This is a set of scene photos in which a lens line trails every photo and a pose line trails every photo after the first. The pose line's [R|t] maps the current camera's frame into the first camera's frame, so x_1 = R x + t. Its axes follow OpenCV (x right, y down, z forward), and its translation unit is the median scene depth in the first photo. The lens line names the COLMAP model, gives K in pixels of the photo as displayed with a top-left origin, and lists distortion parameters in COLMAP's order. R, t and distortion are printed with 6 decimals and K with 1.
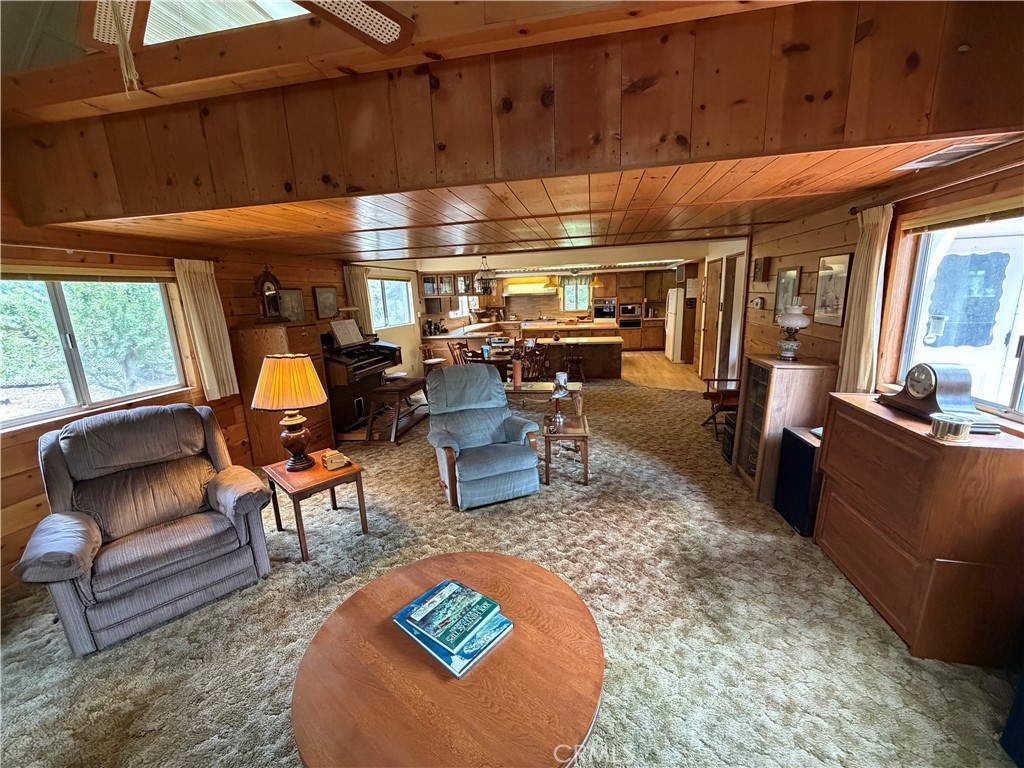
lens RADIAL K [[407.8, 0, 512.0], [0, 407.8, 383.8], [0, 0, 1]] dist [-0.002200, -0.000392]
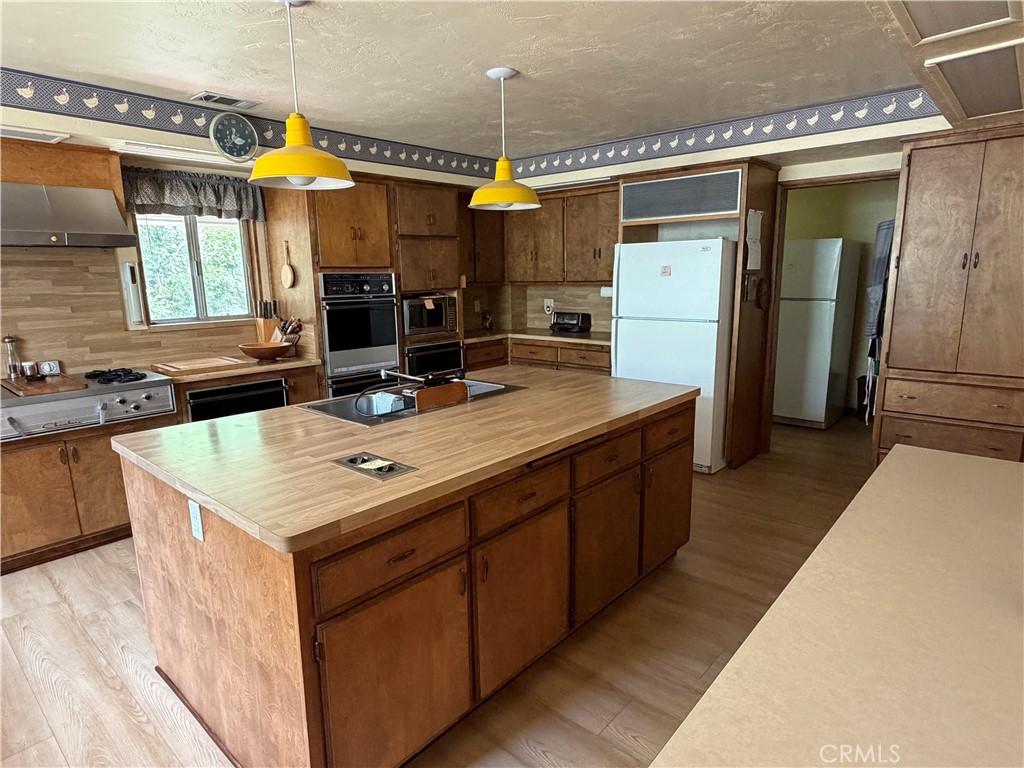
lens RADIAL K [[588.4, 0, 512.2], [0, 588.4, 387.8], [0, 0, 1]] dist [-0.005170, 0.001670]
pose [[0.504935, -0.135011, 0.852533, -0.047694], [0.184255, 0.981785, 0.046350, -0.129283], [-0.843262, 0.133680, 0.520615, 0.693686]]
